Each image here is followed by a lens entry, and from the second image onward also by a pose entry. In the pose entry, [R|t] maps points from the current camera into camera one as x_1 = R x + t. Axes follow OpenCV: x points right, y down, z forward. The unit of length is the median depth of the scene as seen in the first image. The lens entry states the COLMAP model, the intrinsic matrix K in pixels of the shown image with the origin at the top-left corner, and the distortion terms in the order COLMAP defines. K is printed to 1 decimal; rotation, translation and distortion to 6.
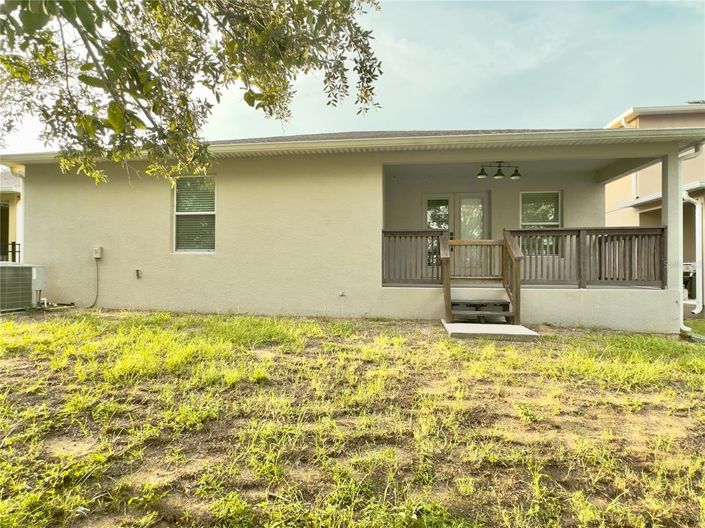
lens RADIAL K [[370.5, 0, 352.5], [0, 370.5, 264.0], [0, 0, 1]] dist [-0.000757, -0.000123]
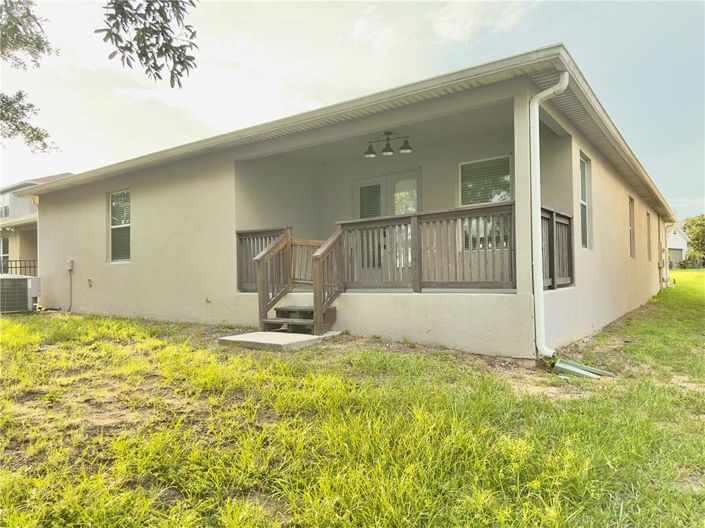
lens RADIAL K [[494.5, 0, 352.5], [0, 494.5, 264.0], [0, 0, 1]] dist [0.003475, 0.000378]
pose [[0.885836, -0.033369, -0.462796, 0.866148], [0.042748, 0.999038, 0.009790, -0.010951], [0.462024, -0.028456, 0.886411, 0.015850]]
